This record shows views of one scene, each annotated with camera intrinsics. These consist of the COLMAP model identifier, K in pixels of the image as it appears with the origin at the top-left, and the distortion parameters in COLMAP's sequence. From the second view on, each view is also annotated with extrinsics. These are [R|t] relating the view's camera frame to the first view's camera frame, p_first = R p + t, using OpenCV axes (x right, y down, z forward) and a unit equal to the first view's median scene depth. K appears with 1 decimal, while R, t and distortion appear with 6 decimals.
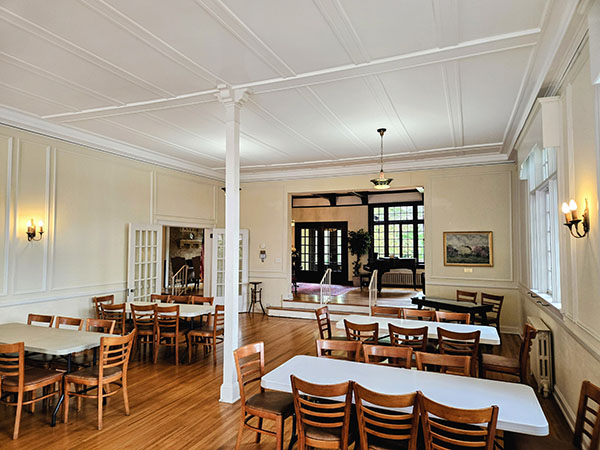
lens RADIAL K [[409.9, 0, 300.0], [0, 409.9, 225.0], [0, 0, 1]] dist [0.136201, -0.000805]
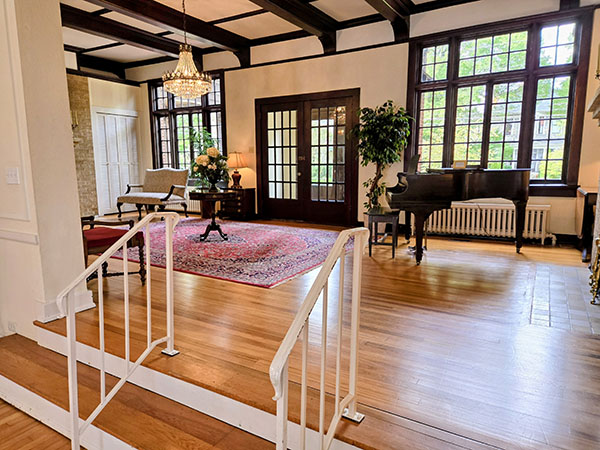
lens RADIAL K [[405.9, 0, 300.0], [0, 405.9, 225.0], [0, 0, 1]] dist [0.039172, -0.000859]
pose [[0.987695, 0.016275, -0.155544, 0.127861], [0.014217, 0.981109, 0.192933, 0.051930], [0.155746, -0.192770, 0.968805, 0.565480]]
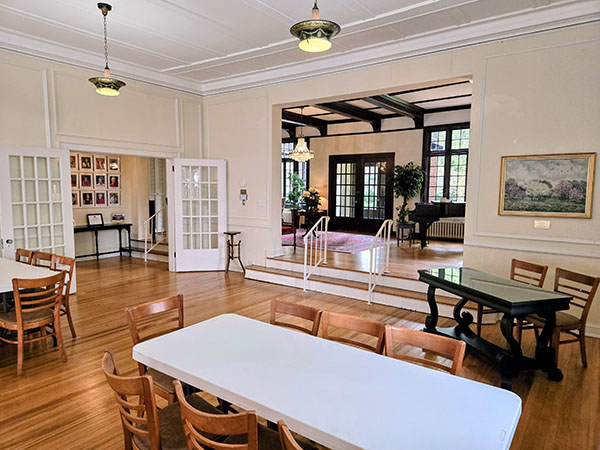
lens RADIAL K [[405.9, 0, 300.0], [0, 405.9, 225.0], [0, 0, 1]] dist [0.039172, -0.000859]
pose [[0.970420, 0.028402, -0.239746, 0.135317], [0.005185, 0.990375, 0.138314, 0.019381], [0.241367, -0.135465, 0.960932, 0.243508]]
